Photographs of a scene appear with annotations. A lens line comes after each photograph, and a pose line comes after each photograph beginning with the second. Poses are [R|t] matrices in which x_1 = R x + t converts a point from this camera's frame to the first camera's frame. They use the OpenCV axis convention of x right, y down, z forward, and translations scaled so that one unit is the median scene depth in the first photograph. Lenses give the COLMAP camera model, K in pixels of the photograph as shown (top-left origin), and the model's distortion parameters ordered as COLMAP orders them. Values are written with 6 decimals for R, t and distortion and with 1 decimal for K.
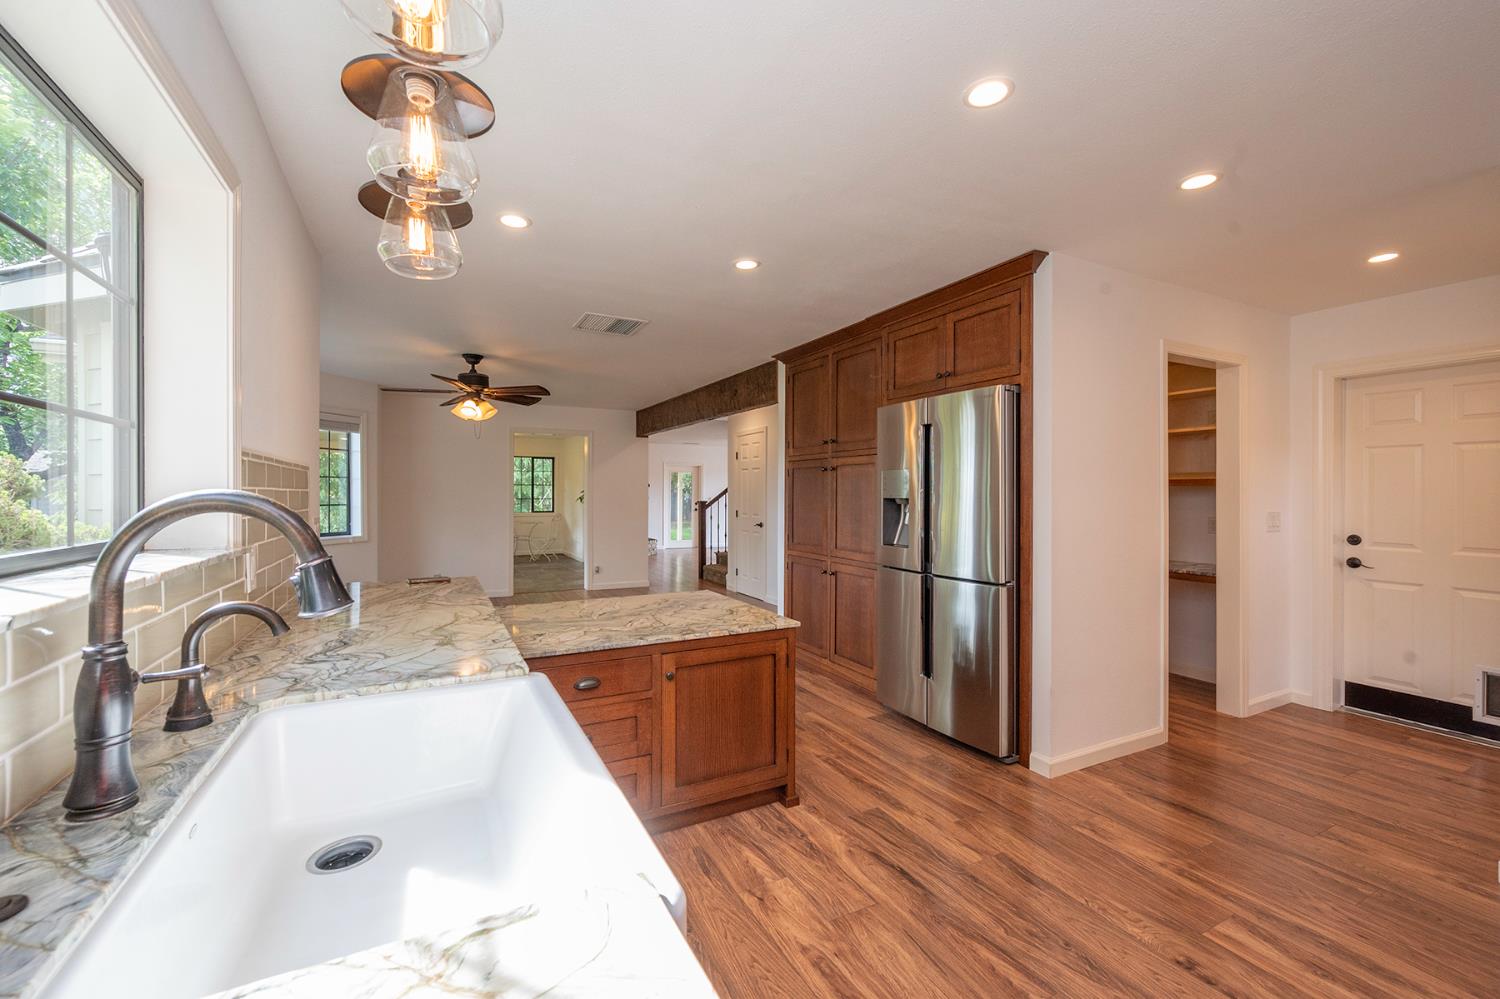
lens RADIAL K [[605.4, 0, 746.2], [0, 605.4, 493.6], [0, 0, 1]] dist [0.000423, -0.000045]
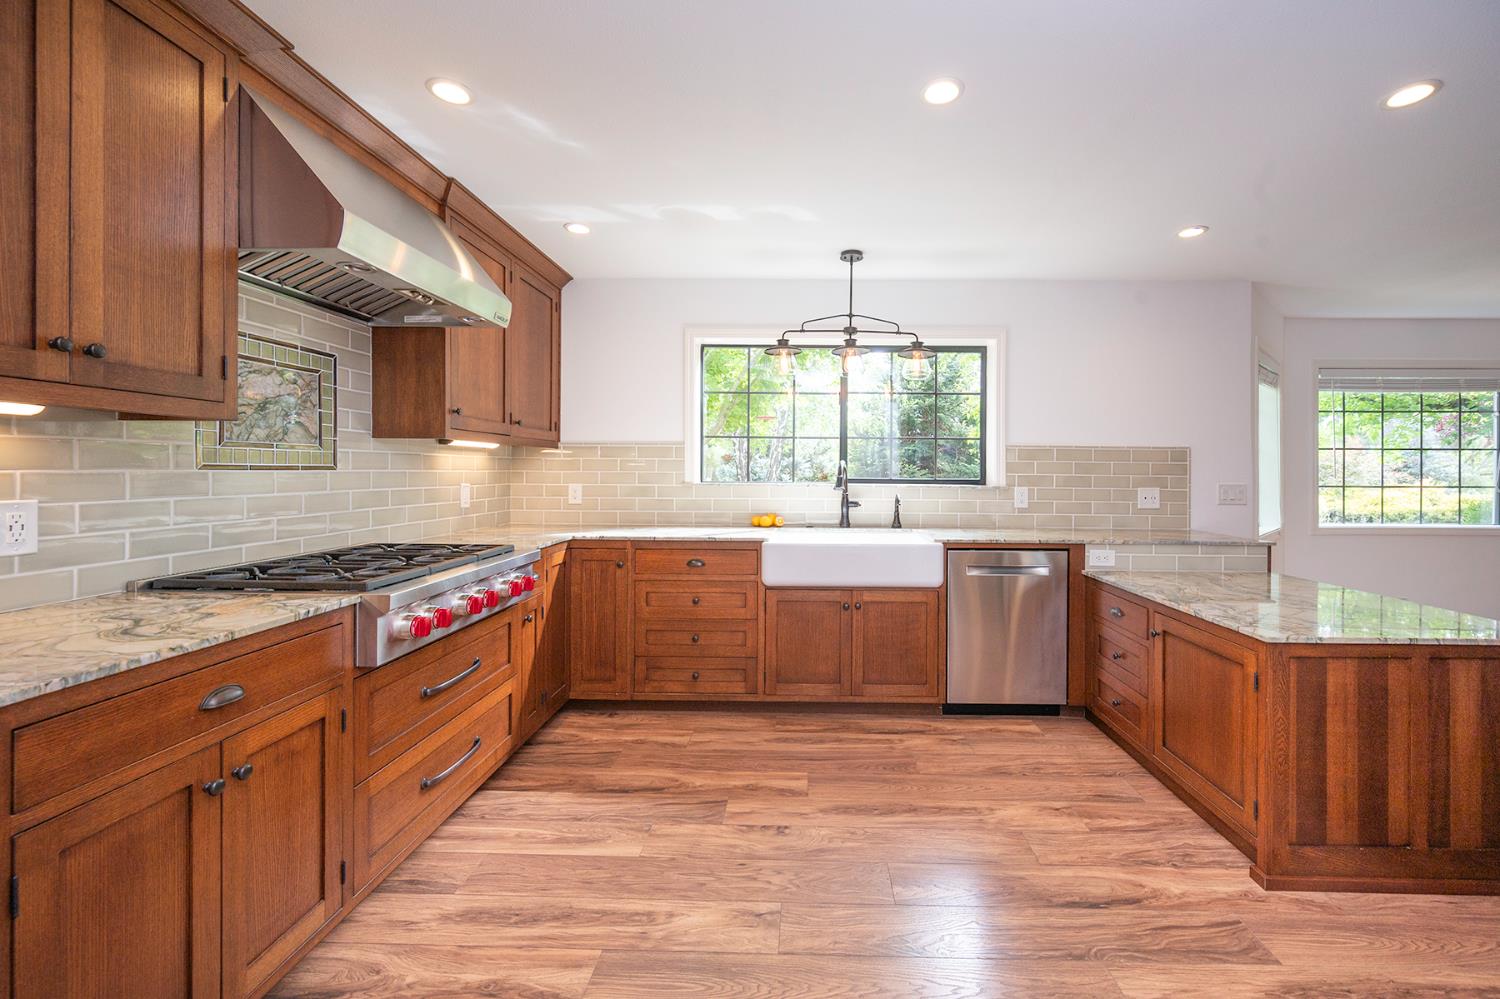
lens RADIAL K [[605.4, 0, 789.1], [0, 605.4, 473.4], [0, 0, 1]] dist [0.000423, -0.000045]
pose [[-0.479954, -0.002686, -0.877289, 1.114801], [-0.005301, 0.999986, -0.000161, 0.024898], [0.877278, 0.004573, -0.479962, 0.952841]]
